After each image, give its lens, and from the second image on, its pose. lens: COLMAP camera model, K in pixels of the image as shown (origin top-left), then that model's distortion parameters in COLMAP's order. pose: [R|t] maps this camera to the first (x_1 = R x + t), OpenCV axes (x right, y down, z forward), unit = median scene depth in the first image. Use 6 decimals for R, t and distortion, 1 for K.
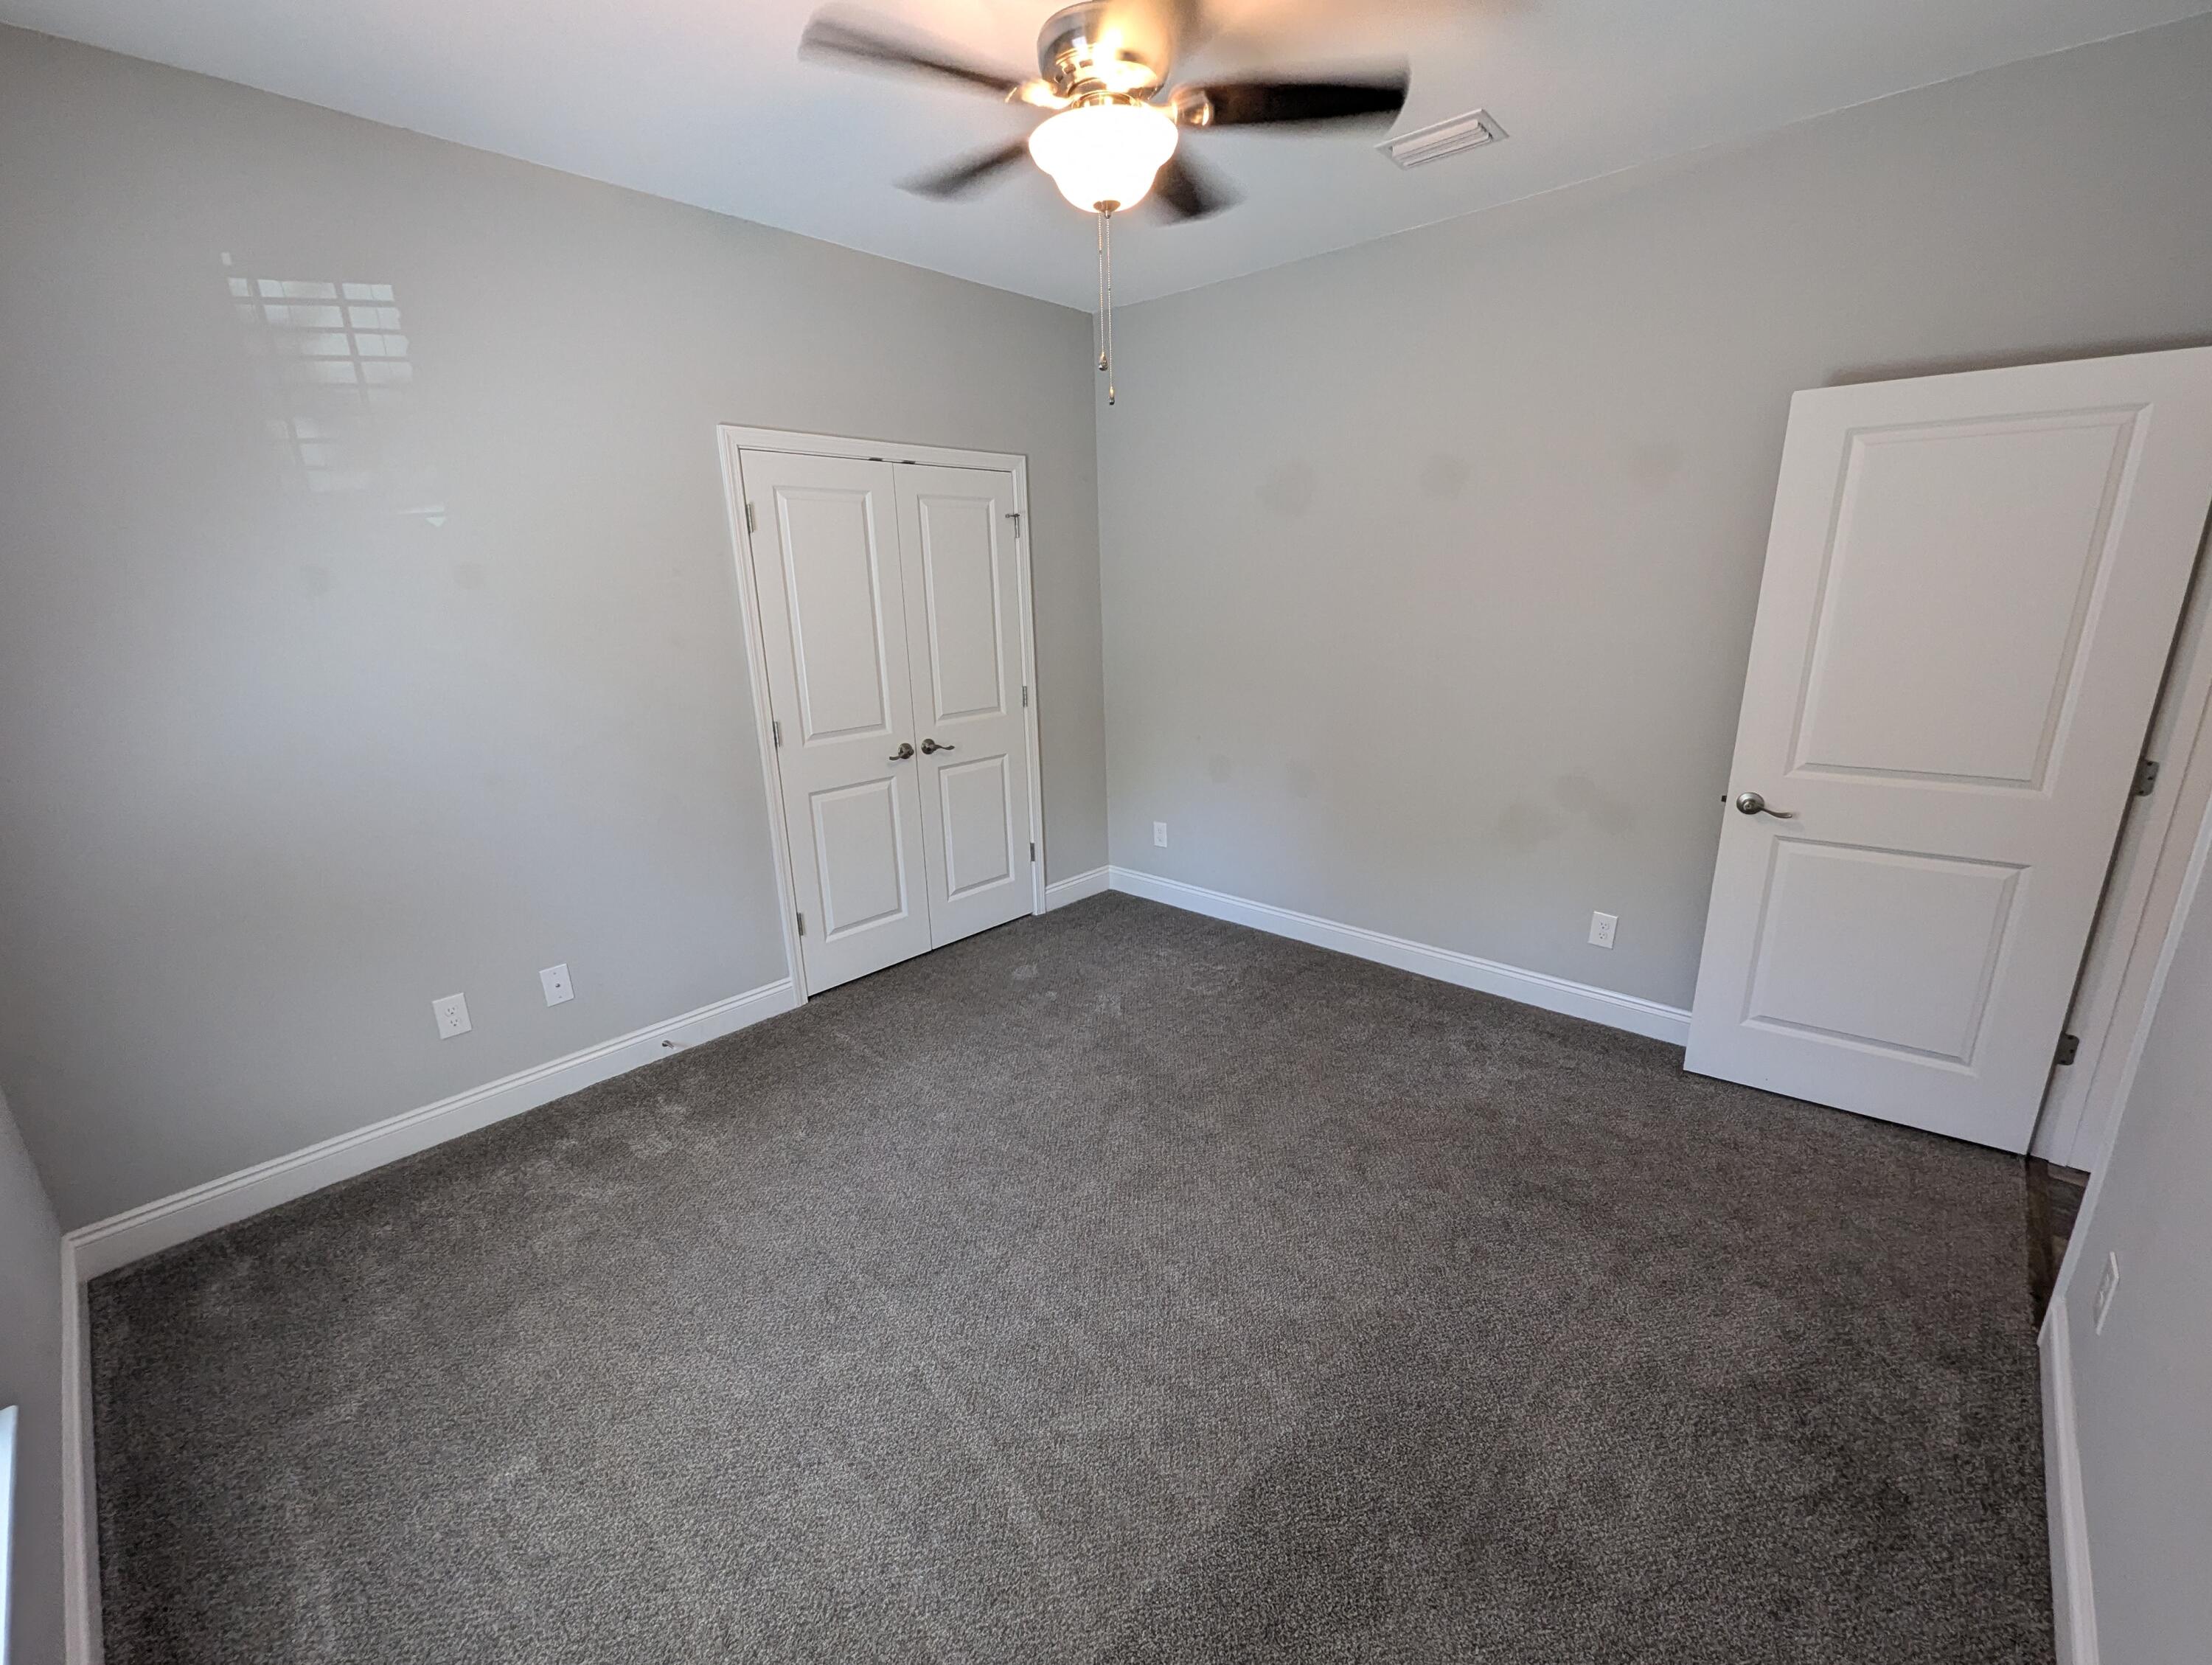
lens RADIAL K [[924.0, 0, 1106.0], [0, 924.0, 832.5], [0, 0, 1]] dist [0.001923, -0.000111]
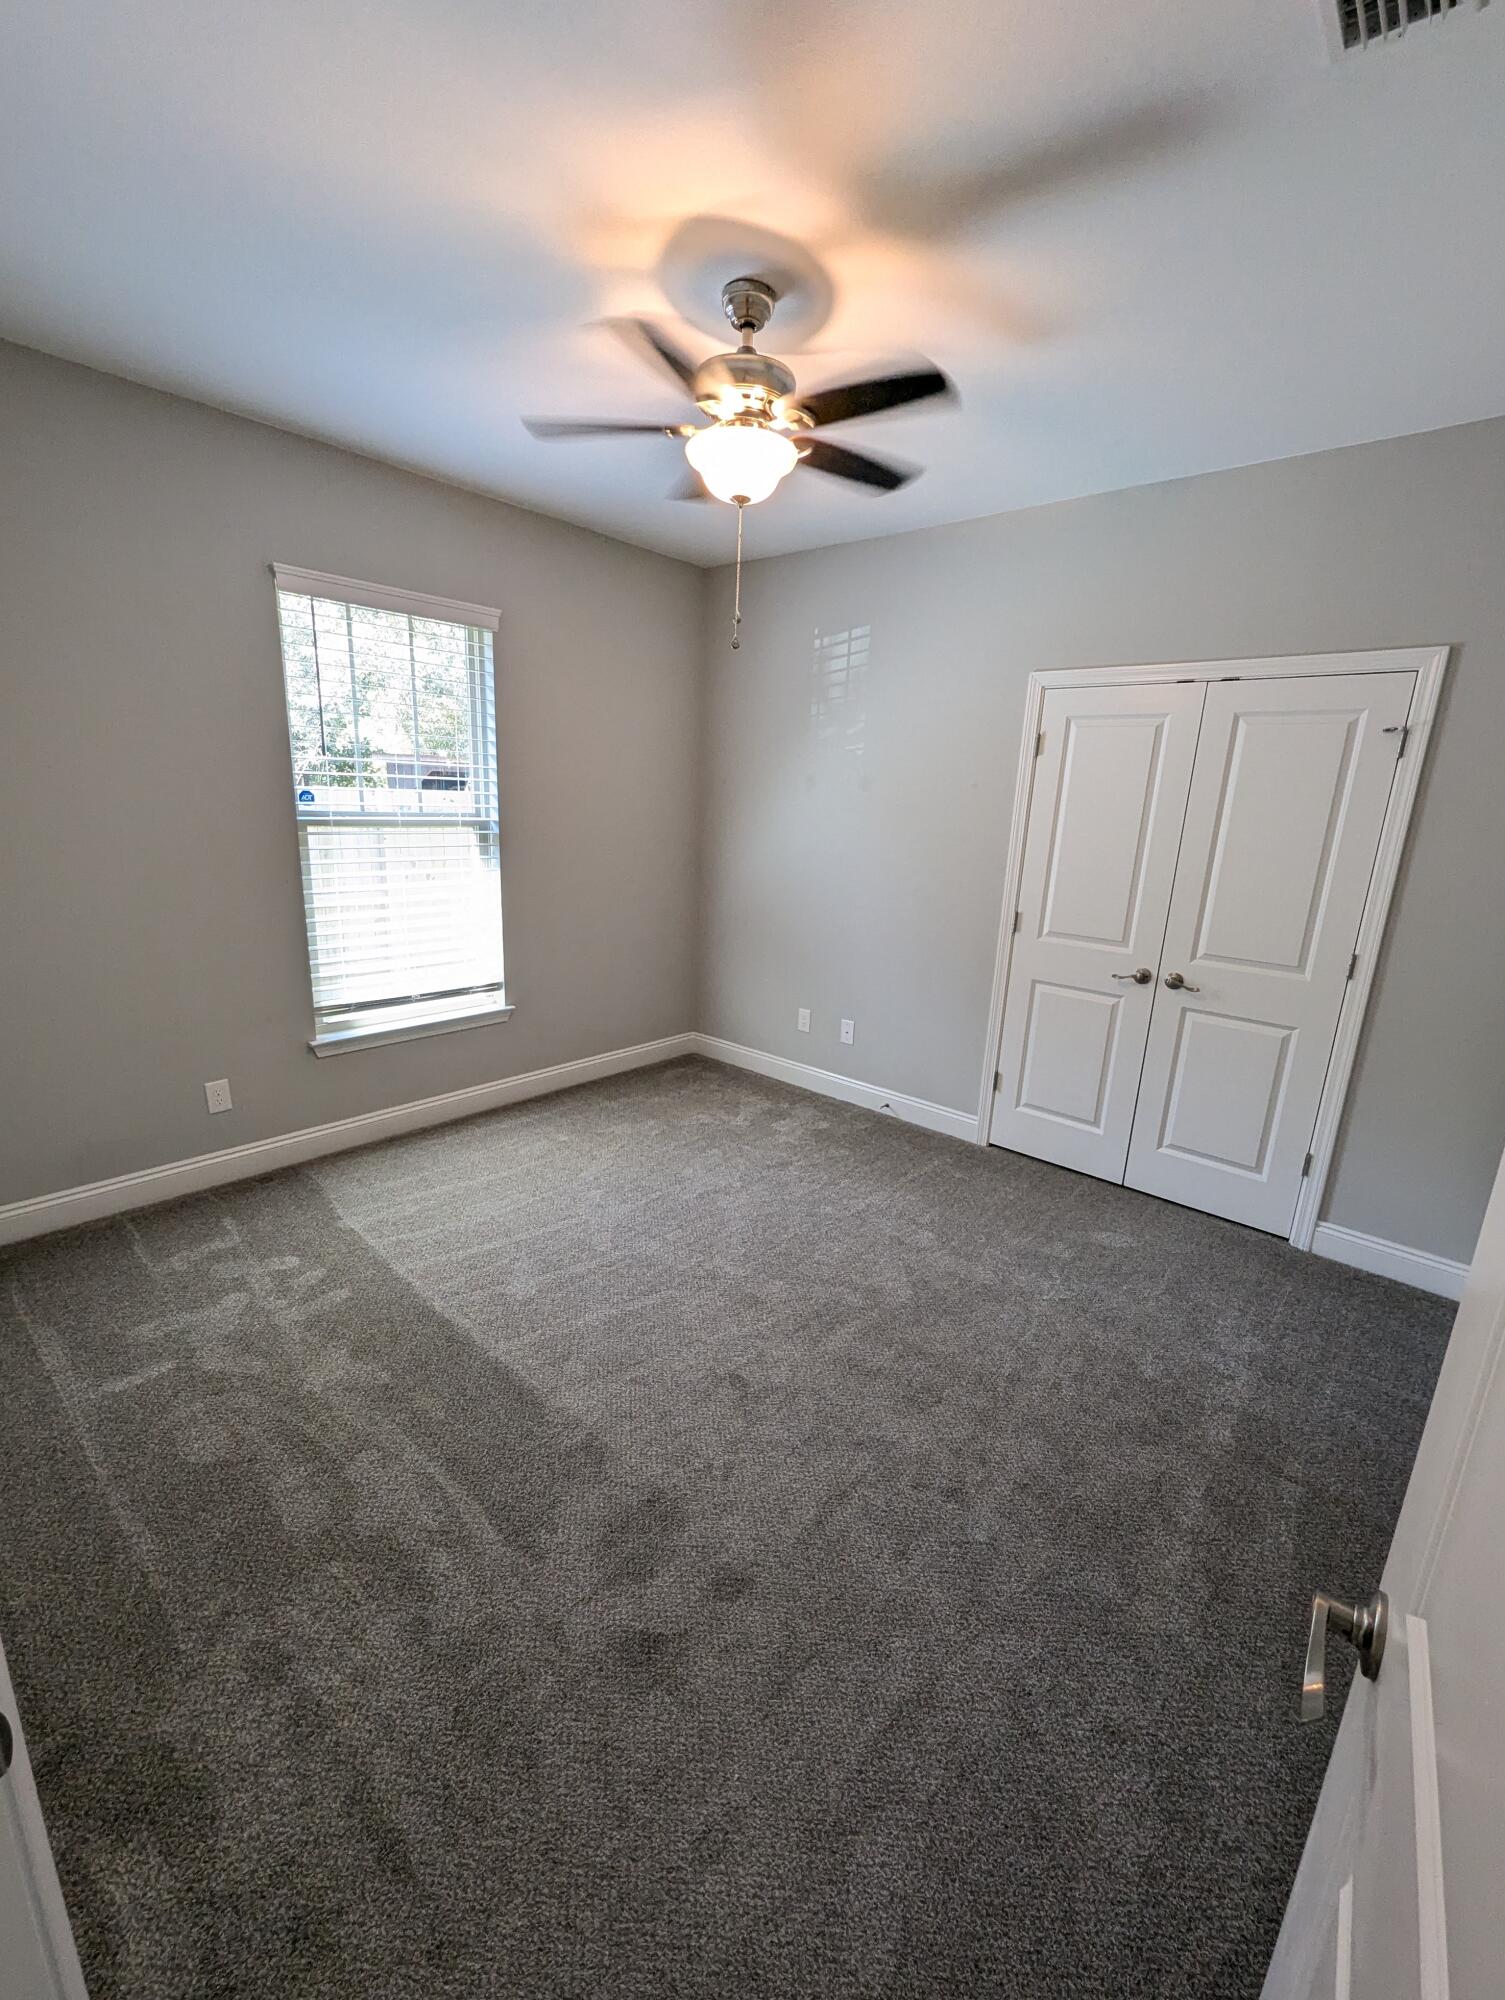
lens RADIAL K [[835.4, 0, 748.0], [0, 835.4, 1001.7], [0, 0, 1]] dist [0.001923, -0.000111]
pose [[0.013711, 0.263166, -0.964653, 0.754505], [-0.311694, 0.917798, 0.245953, -0.178602], [0.950084, 0.297304, 0.094611, 0.624450]]
